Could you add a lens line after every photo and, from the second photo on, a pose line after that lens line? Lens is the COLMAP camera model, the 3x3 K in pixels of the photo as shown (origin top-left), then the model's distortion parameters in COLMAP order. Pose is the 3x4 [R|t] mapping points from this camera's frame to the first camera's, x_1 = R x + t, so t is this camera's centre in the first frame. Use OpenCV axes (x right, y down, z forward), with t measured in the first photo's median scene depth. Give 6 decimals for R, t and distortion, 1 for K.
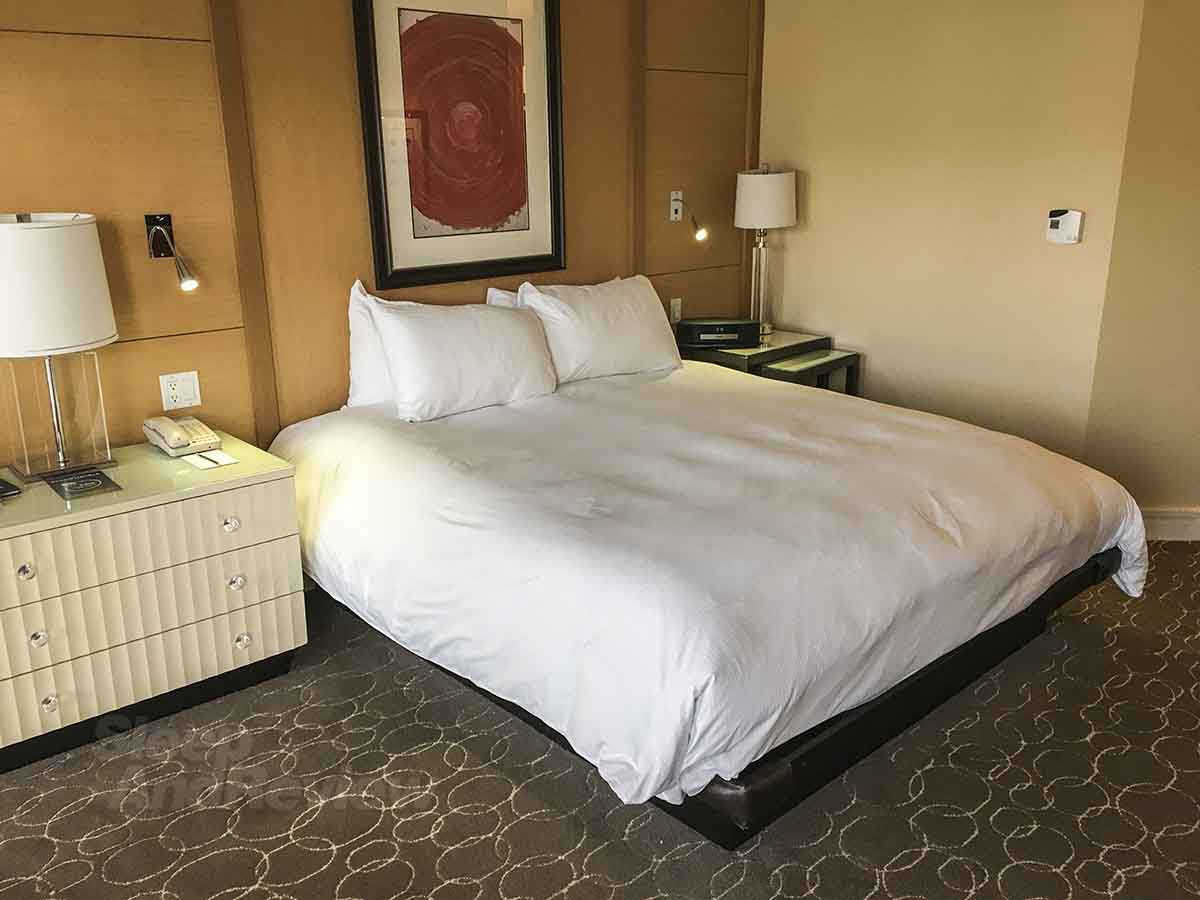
lens RADIAL K [[1001.7, 0, 598.7], [0, 1001.7, 446.1], [0, 0, 1]] dist [0.003554, 0.001802]
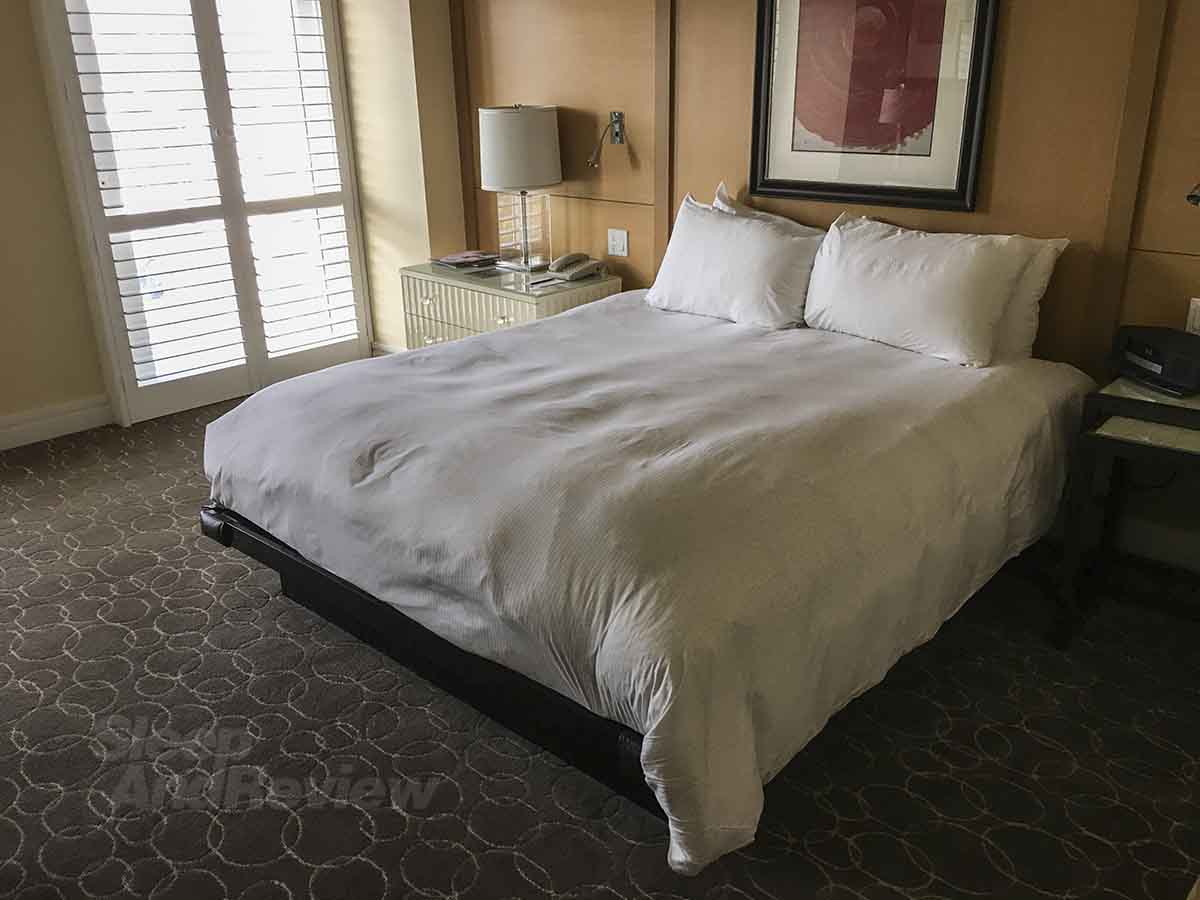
lens RADIAL K [[1001.7, 0, 600.0], [0, 1001.7, 452.2], [0, 0, 1]] dist [0.003554, 0.001802]
pose [[0.106821, 0.355278, -0.928637, 0.829798], [-0.270212, 0.909202, 0.316760, -0.194884], [0.956857, 0.217093, 0.193122, 0.671245]]
